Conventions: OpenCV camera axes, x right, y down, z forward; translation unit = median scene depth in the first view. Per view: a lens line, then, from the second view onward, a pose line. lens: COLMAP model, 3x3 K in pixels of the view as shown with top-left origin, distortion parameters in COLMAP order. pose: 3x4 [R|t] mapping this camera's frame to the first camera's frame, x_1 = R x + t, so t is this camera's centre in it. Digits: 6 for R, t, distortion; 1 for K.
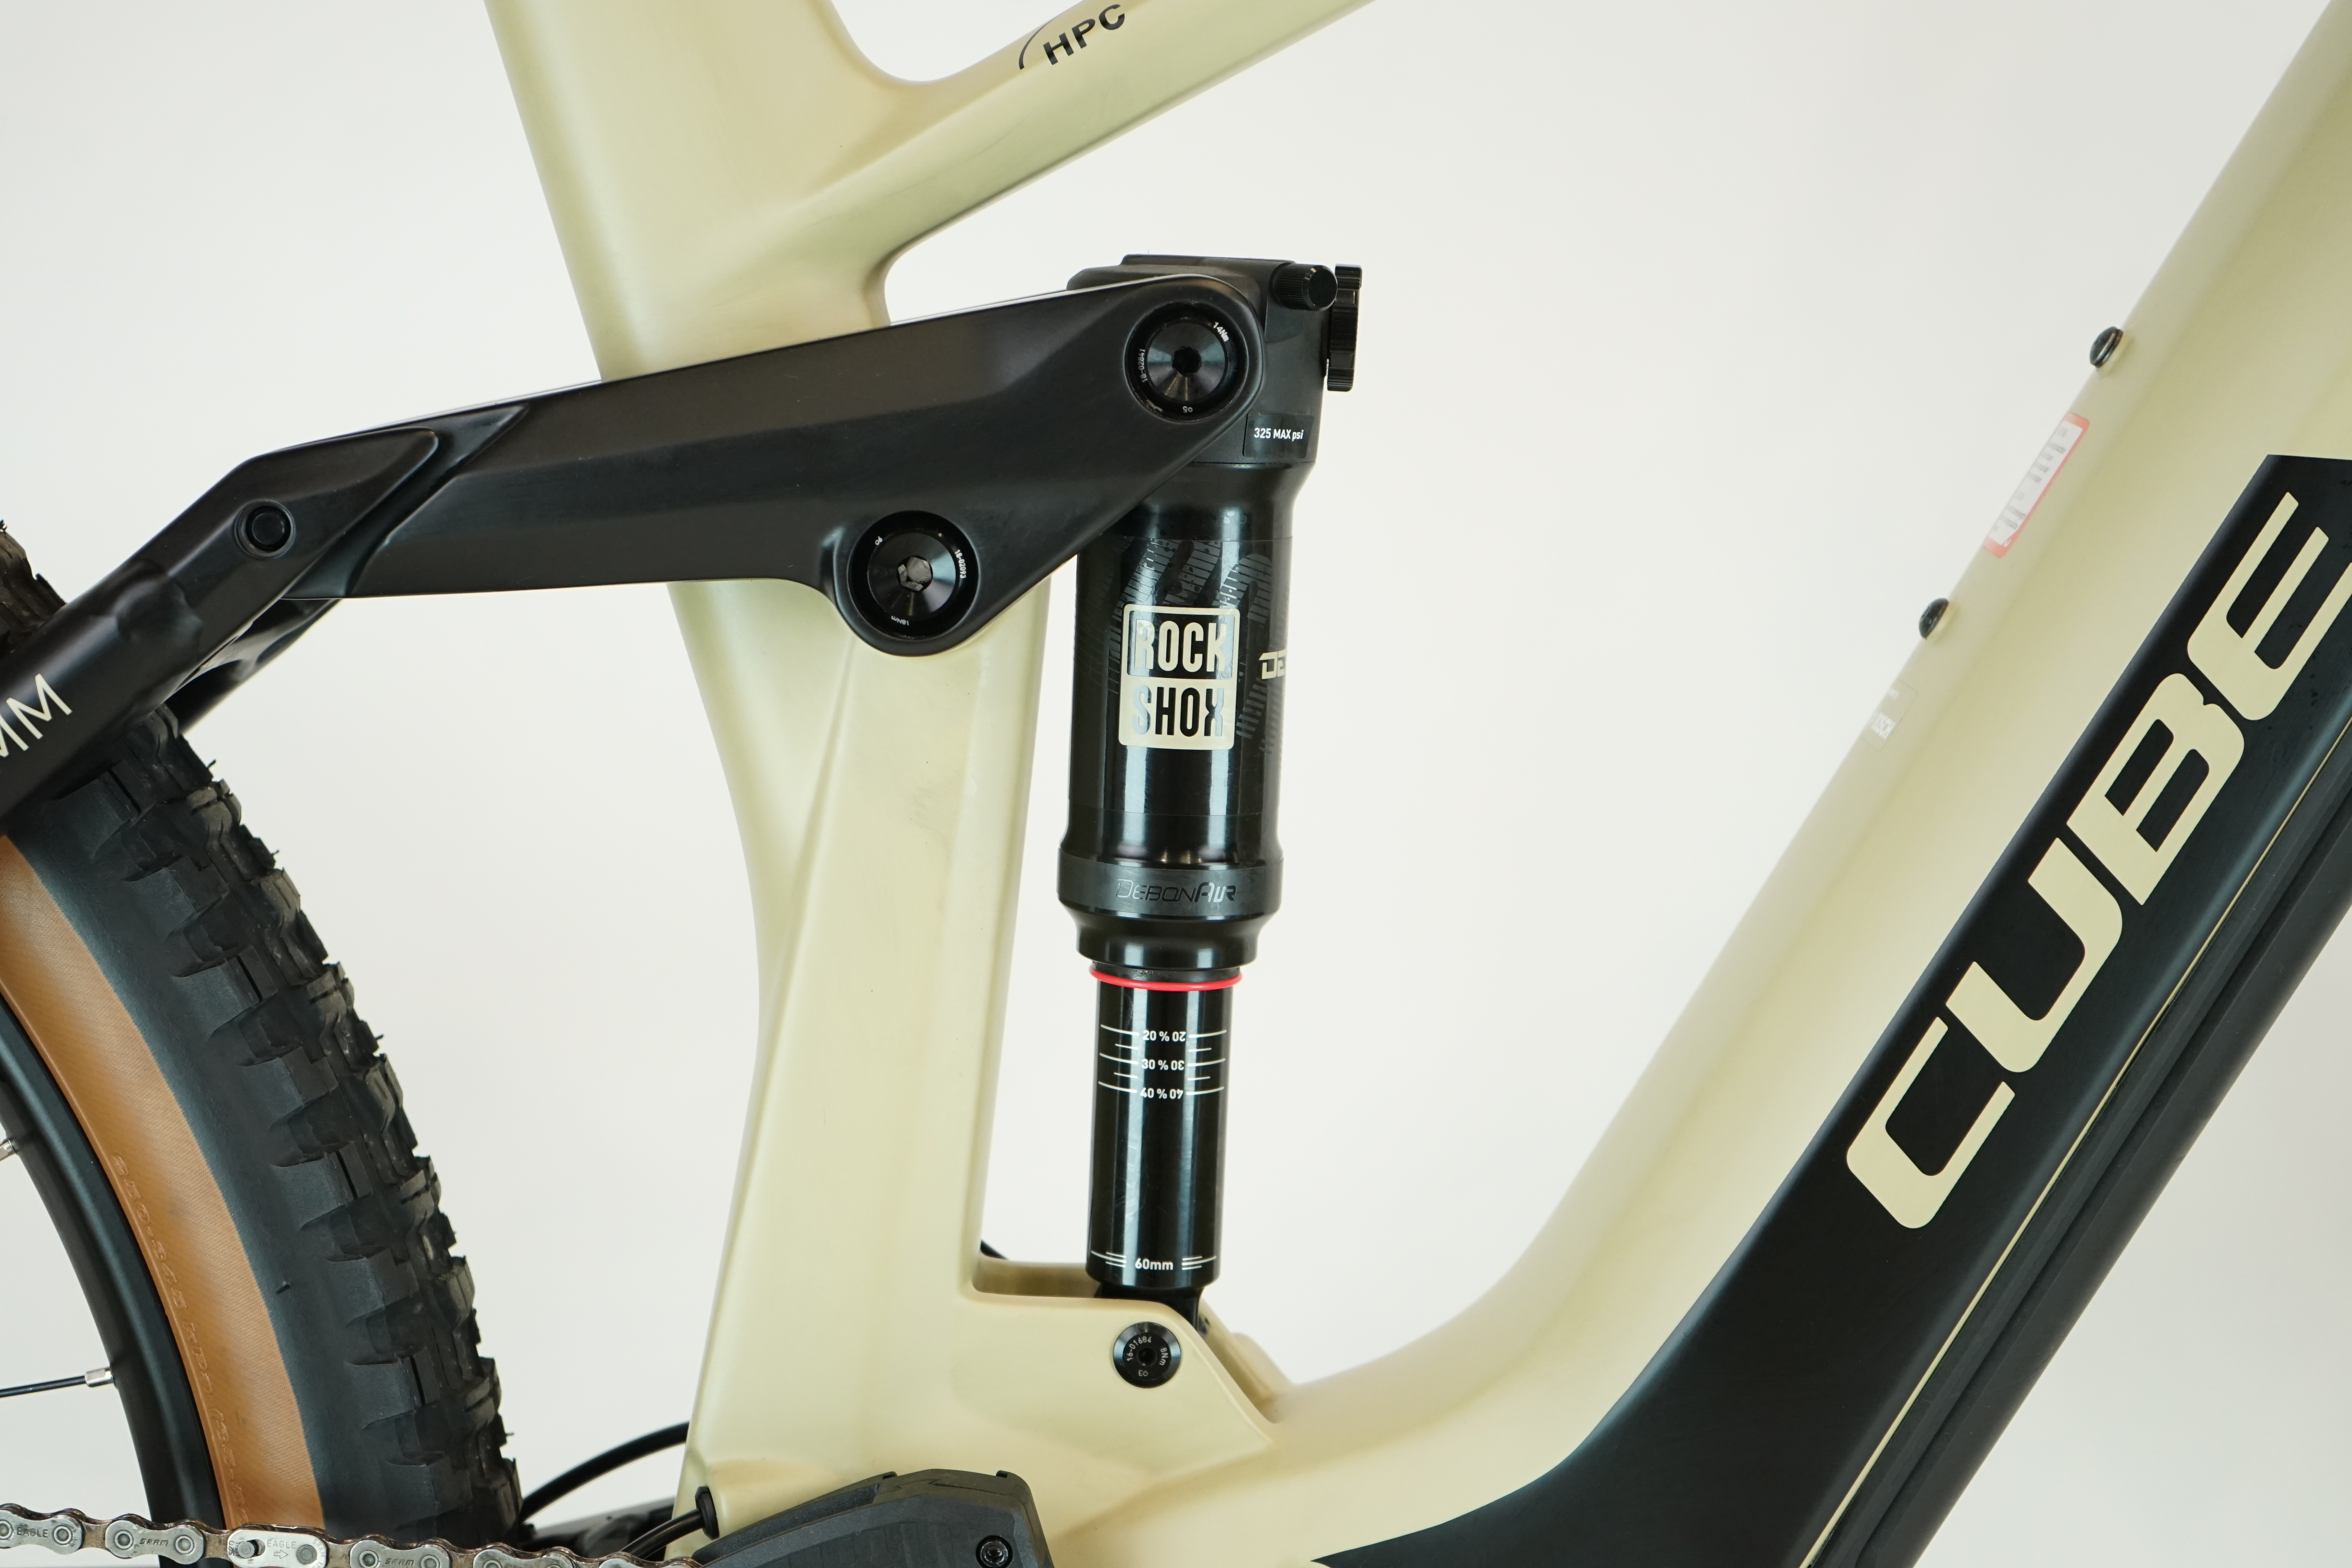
lens RADIAL K [[4253.3, 0, 1167.5], [0, 4253.3, 785.4], [0, 0, 1]] dist [-0.137461, 0.000000]
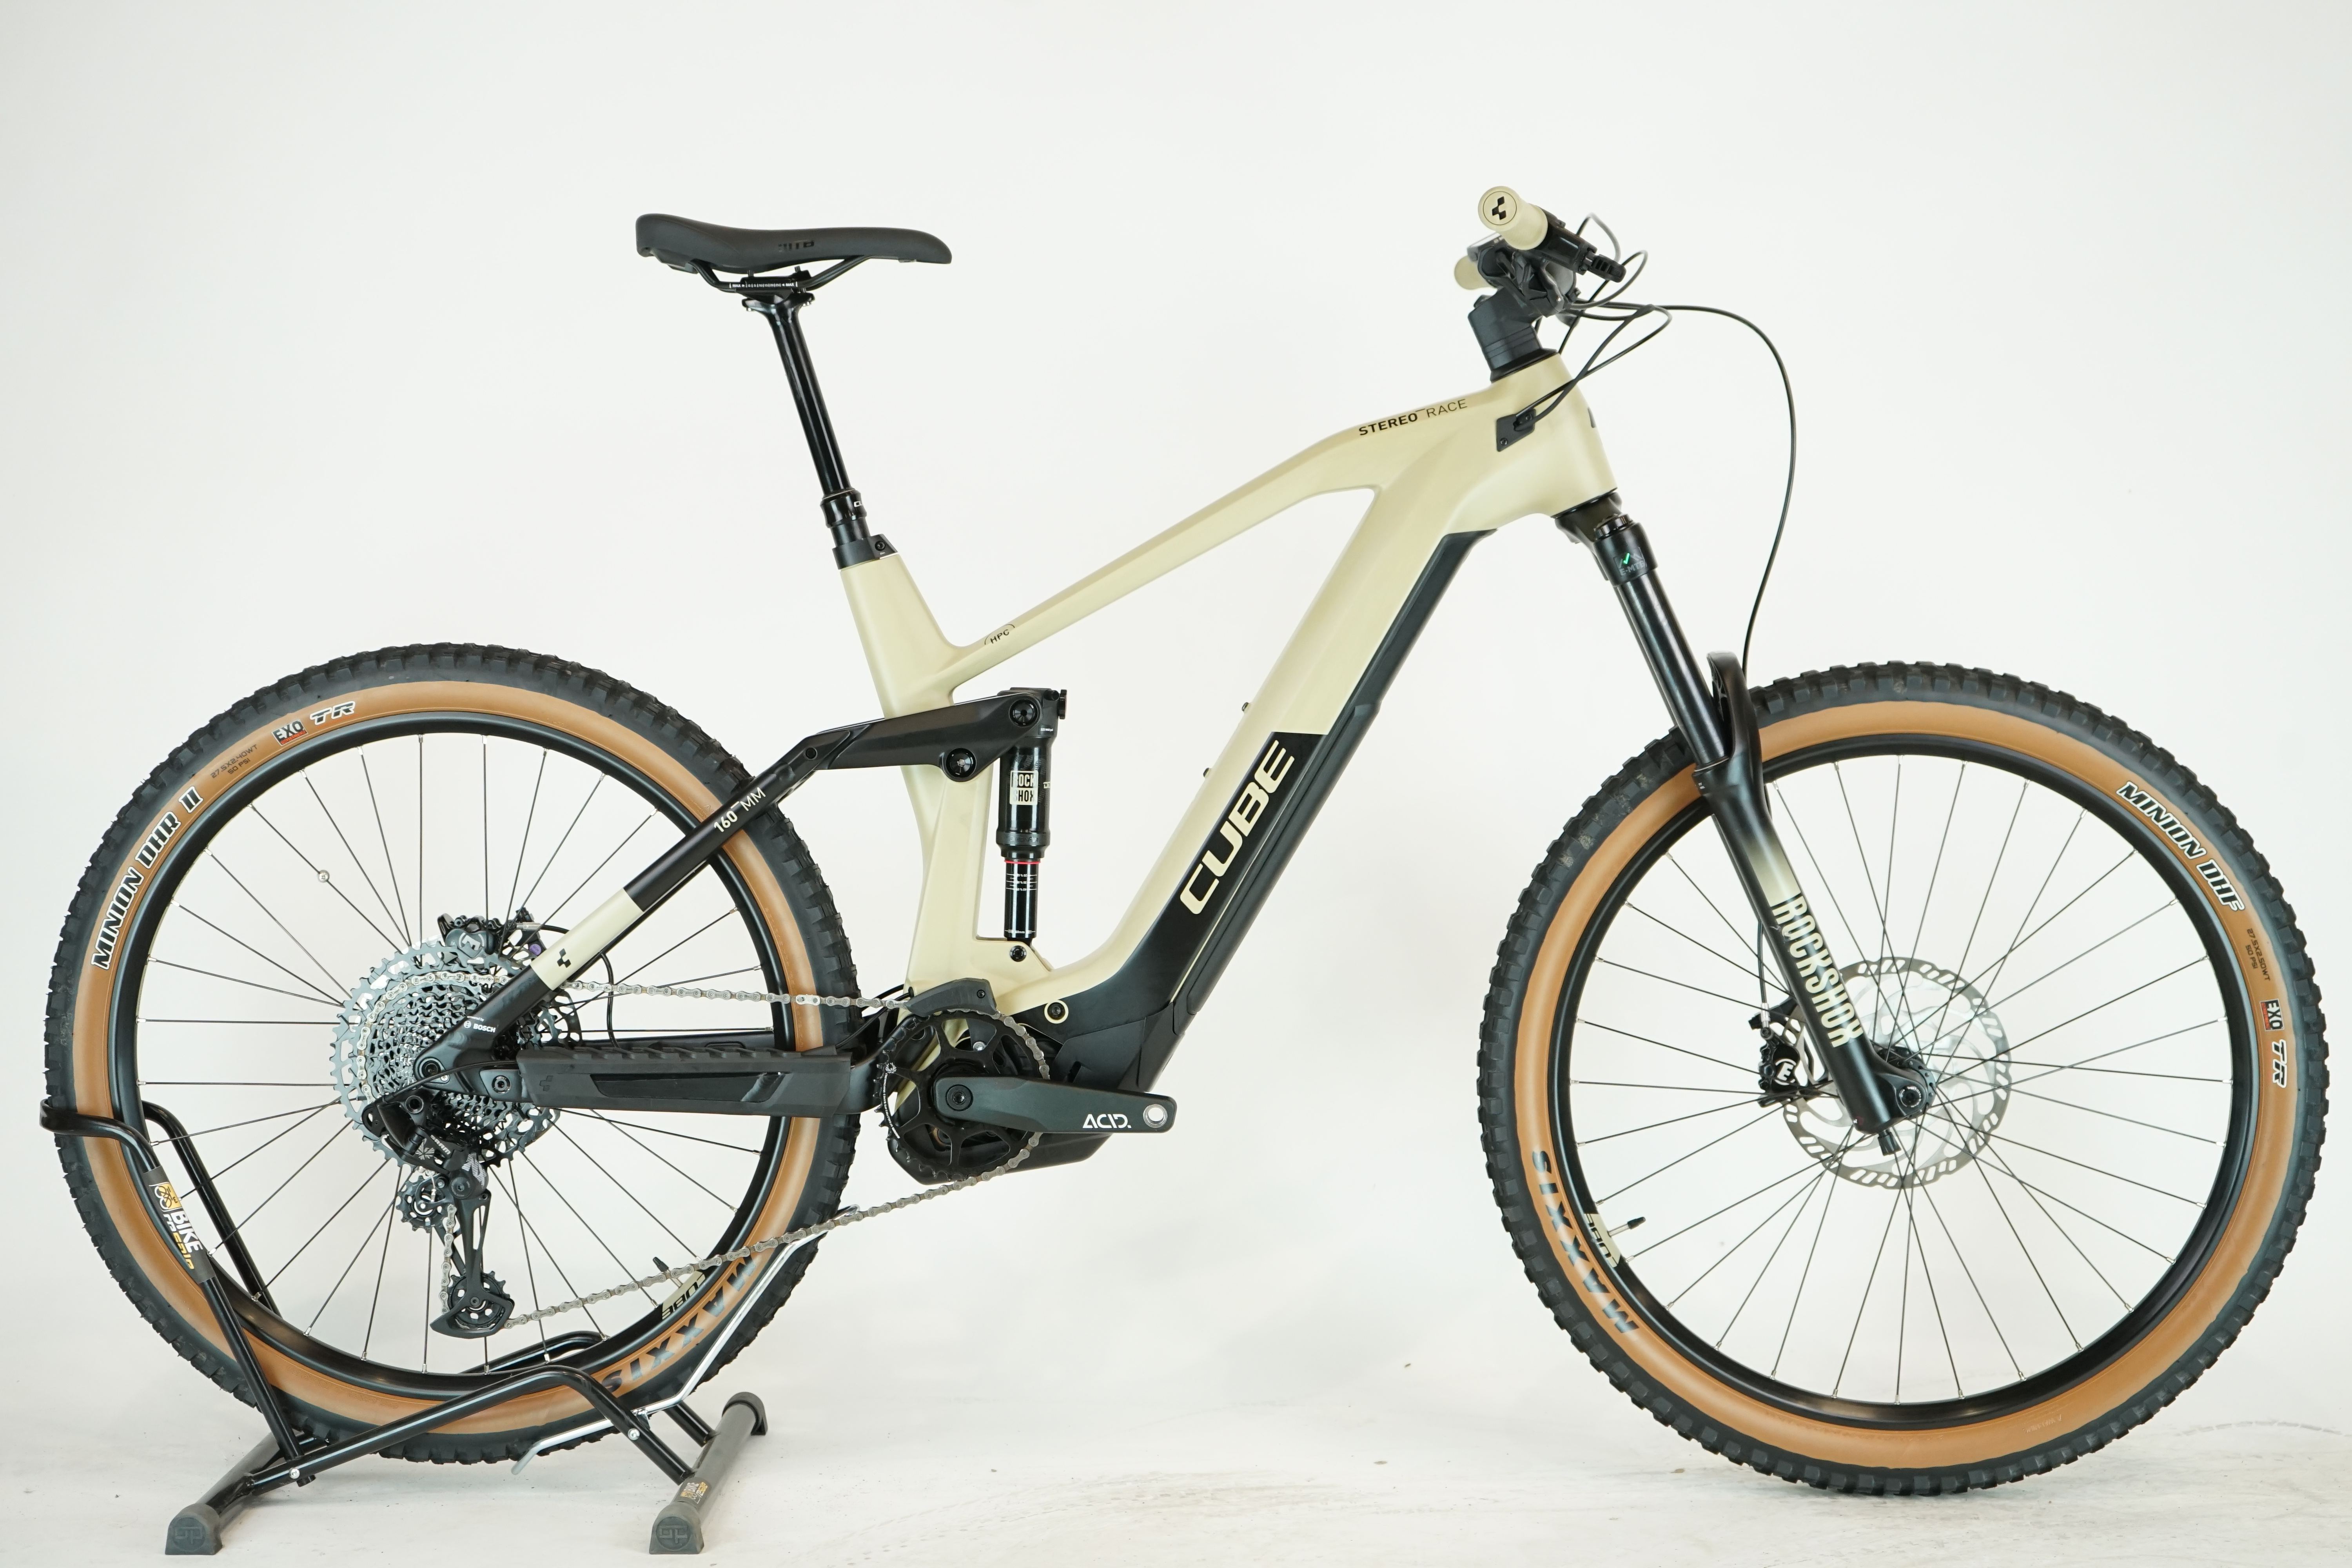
lens RADIAL K [[3868.3, 0, 1162.7], [0, 3868.3, 775.2], [0, 0, 1]] dist [-0.020871, 0.000000]
pose [[0.999953, -0.008812, 0.004043, 0.123586], [0.009058, 0.997801, -0.065662, 0.213309], [-0.003455, 0.065695, 0.997834, -2.795950]]
